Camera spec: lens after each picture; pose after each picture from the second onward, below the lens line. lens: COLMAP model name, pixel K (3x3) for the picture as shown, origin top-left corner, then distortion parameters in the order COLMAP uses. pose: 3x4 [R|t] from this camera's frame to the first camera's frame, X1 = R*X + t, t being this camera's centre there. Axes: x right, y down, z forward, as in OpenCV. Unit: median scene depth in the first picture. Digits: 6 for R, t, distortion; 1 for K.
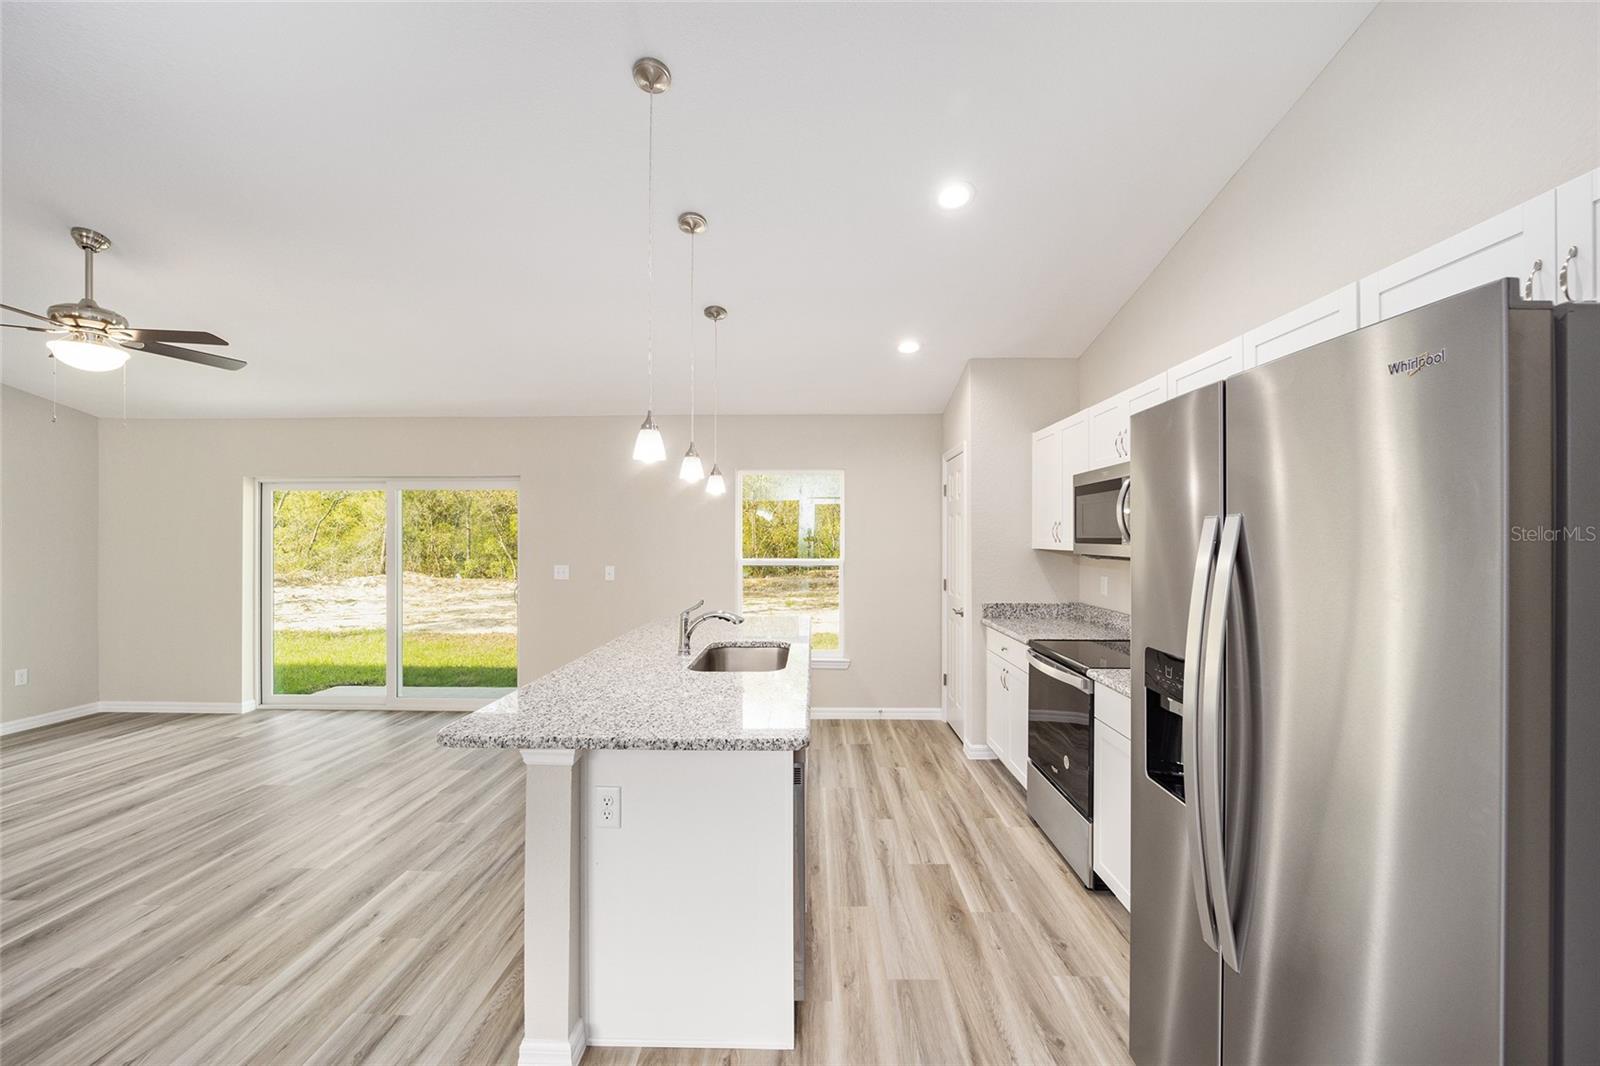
lens RADIAL K [[647.0, 0, 797.9], [0, 647.0, 537.9], [0, 0, 1]] dist [-0.014478, 0.001579]
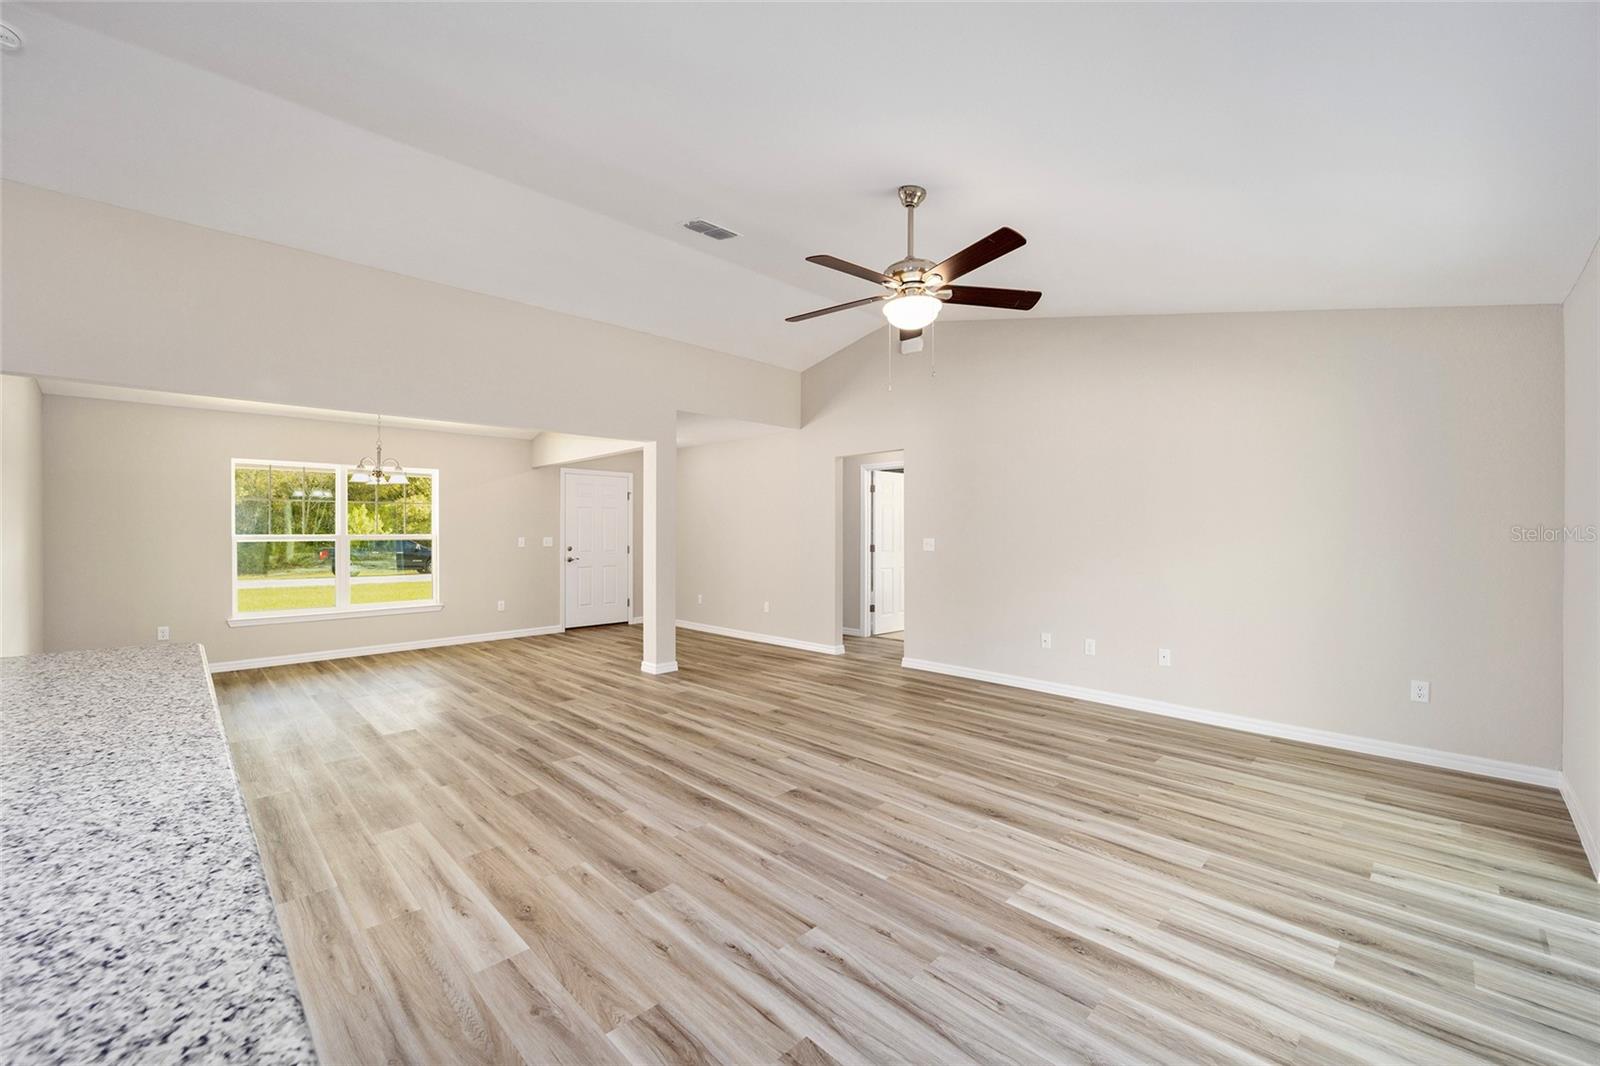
lens RADIAL K [[647.0, 0, 798.7], [0, 647.0, 526.9], [0, 0, 1]] dist [-0.014478, 0.001579]
pose [[-0.697154, -0.003769, -0.716912, -0.244246], [-0.000128, 0.999987, -0.005133, 0.042691], [0.716921, -0.003487, -0.697145, 1.379497]]
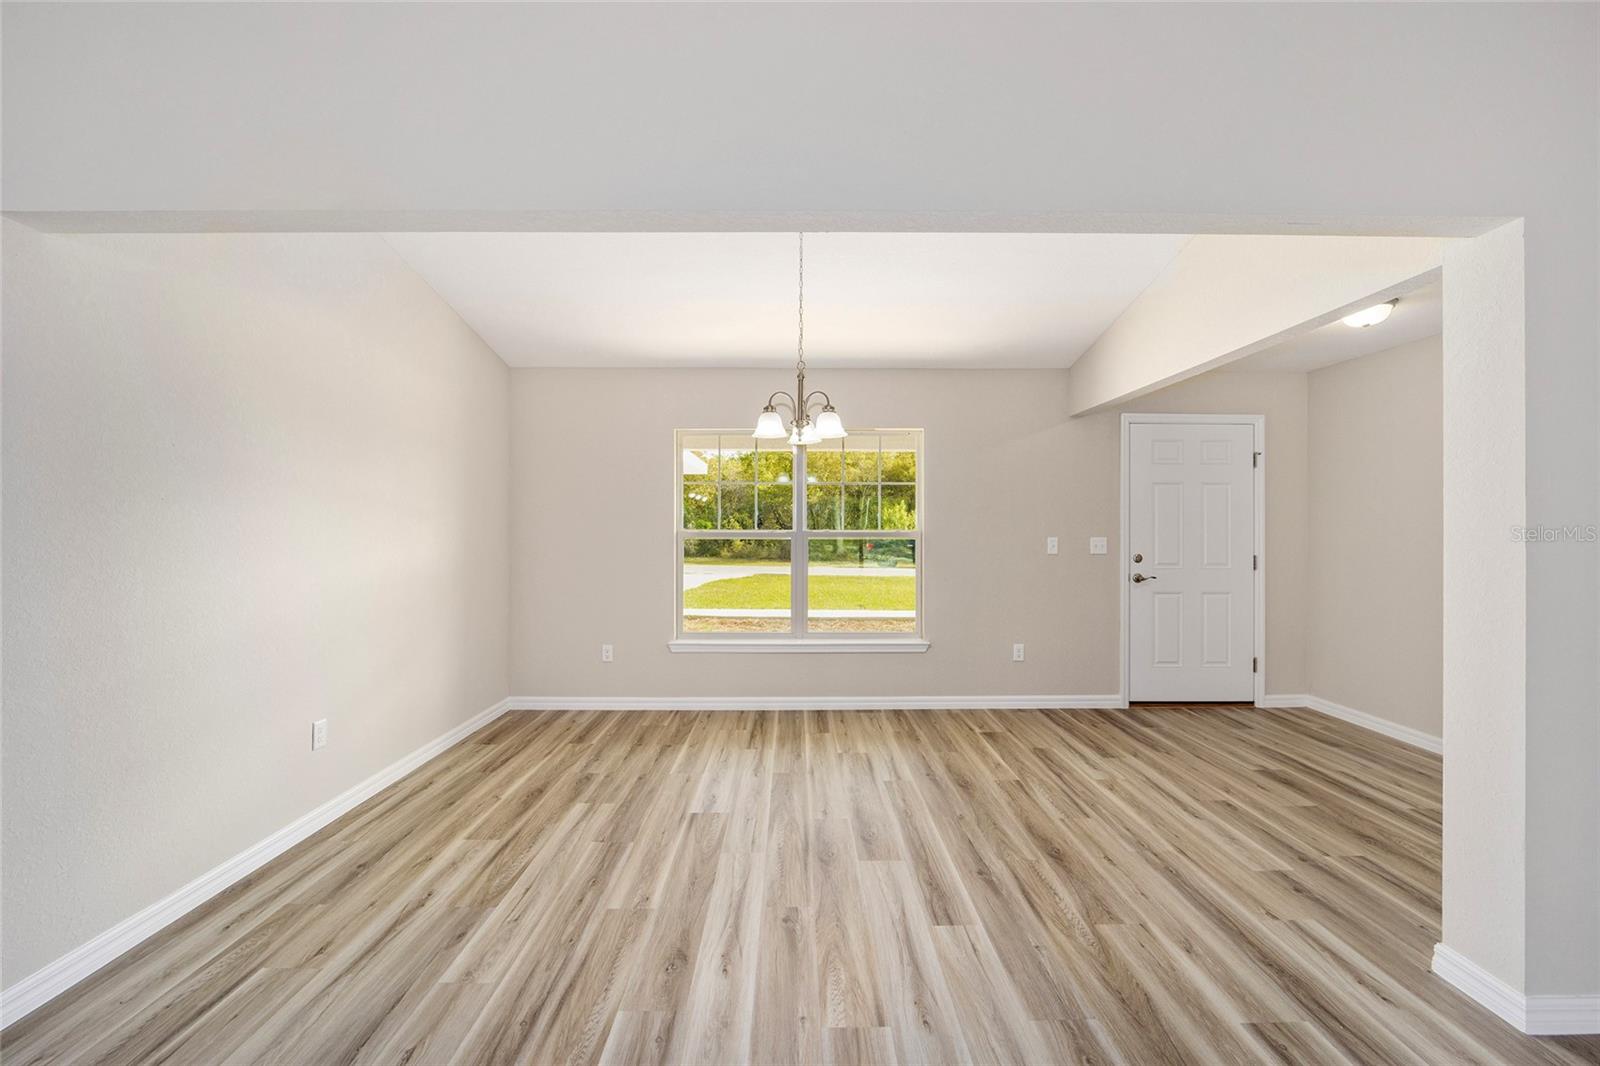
lens RADIAL K [[647.0, 0, 794.9], [0, 647.0, 527.5], [0, 0, 1]] dist [-0.014478, 0.001579]
pose [[-0.999696, -0.001465, -0.024602, -0.637585], [-0.001572, 0.999989, 0.004355, 0.042108], [0.024596, 0.004393, -0.999688, 0.393566]]
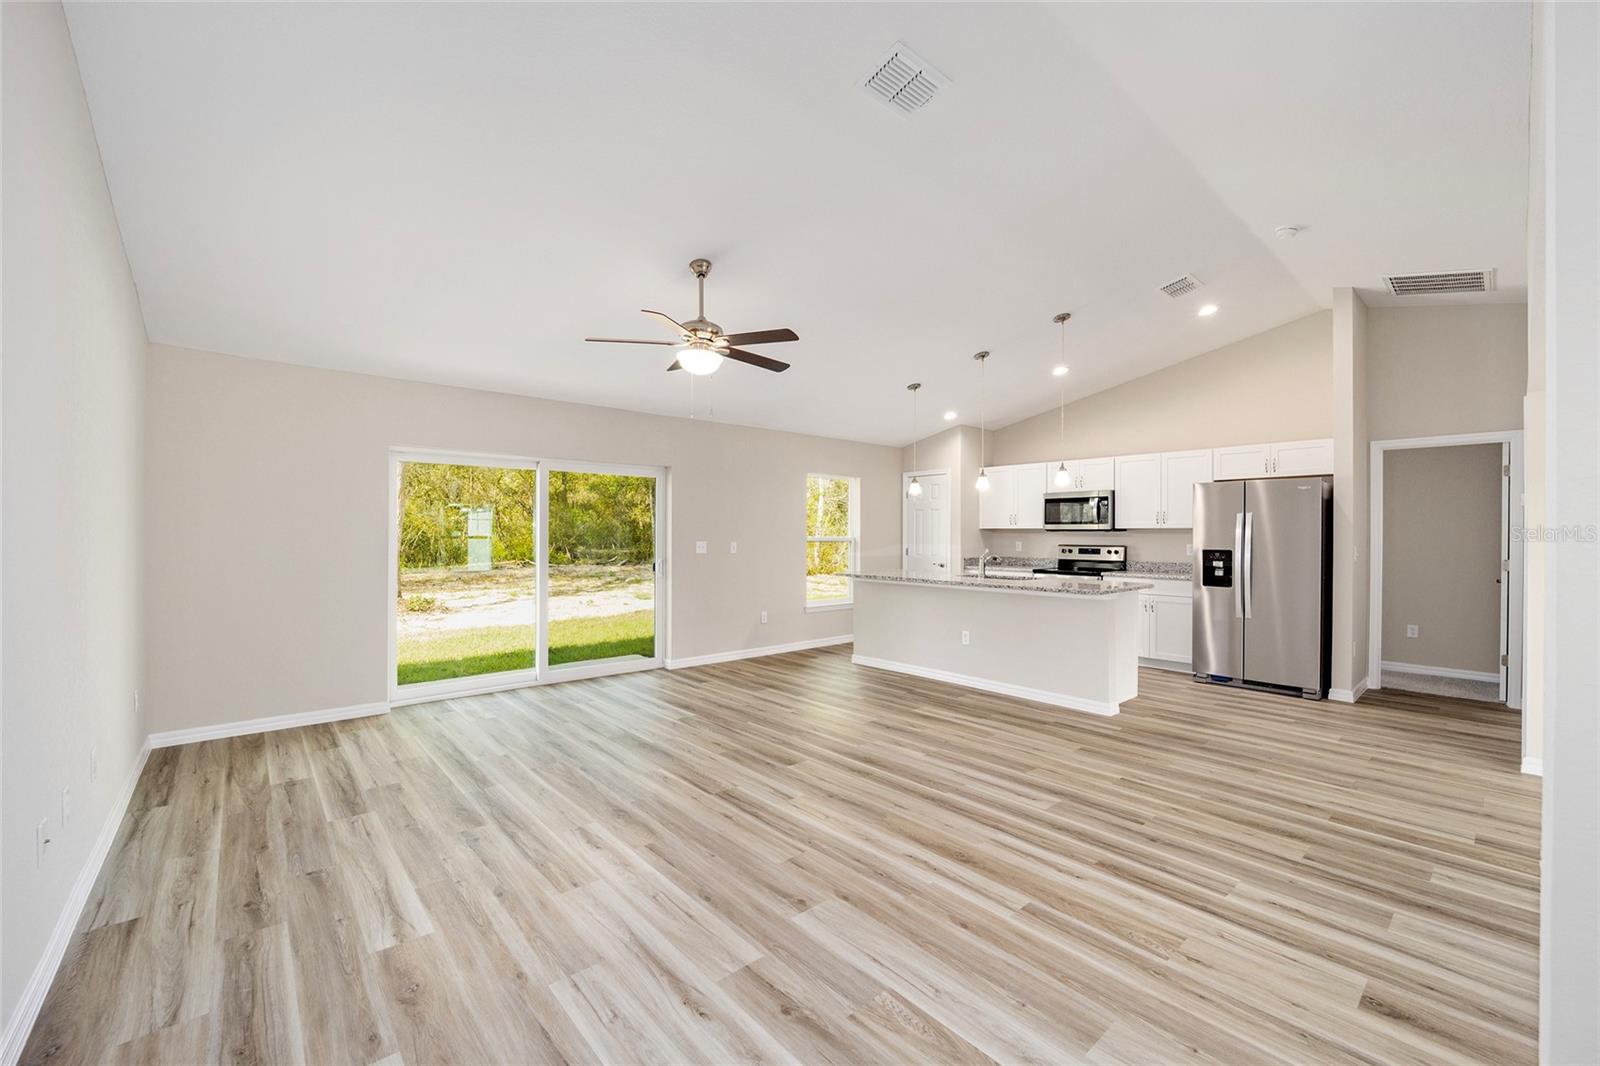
lens RADIAL K [[647.0, 0, 798.1], [0, 647.0, 535.3], [0, 0, 1]] dist [-0.014478, 0.001579]
pose [[0.737274, 0.001364, 0.675592, -1.598493], [-0.002731, 0.999996, 0.000961, 0.043435], [-0.675588, -0.002554, 0.737275, -0.046698]]
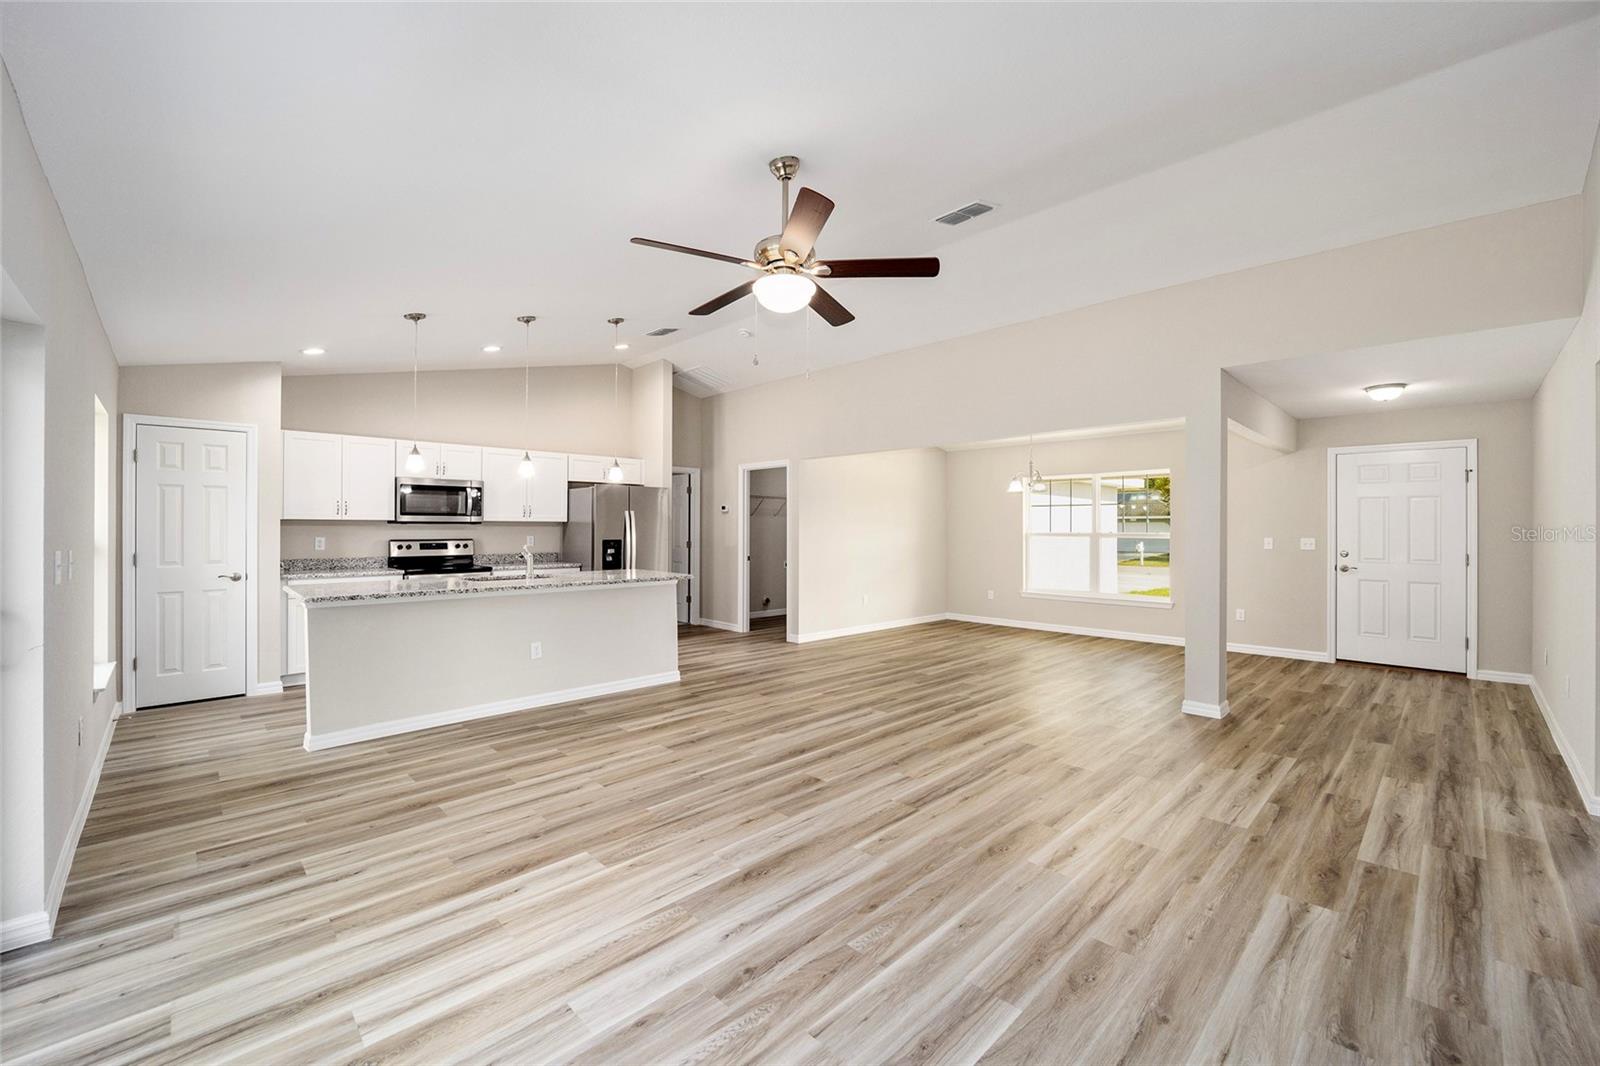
lens RADIAL K [[647.0, 0, 800.8], [0, 647.0, 523.8], [0, 0, 1]] dist [-0.014478, 0.001579]
pose [[-0.714618, 0.002368, 0.699511, -1.556816], [-0.001338, 0.999988, -0.004753, 0.037310], [-0.699514, -0.004332, -0.714606, 1.438703]]
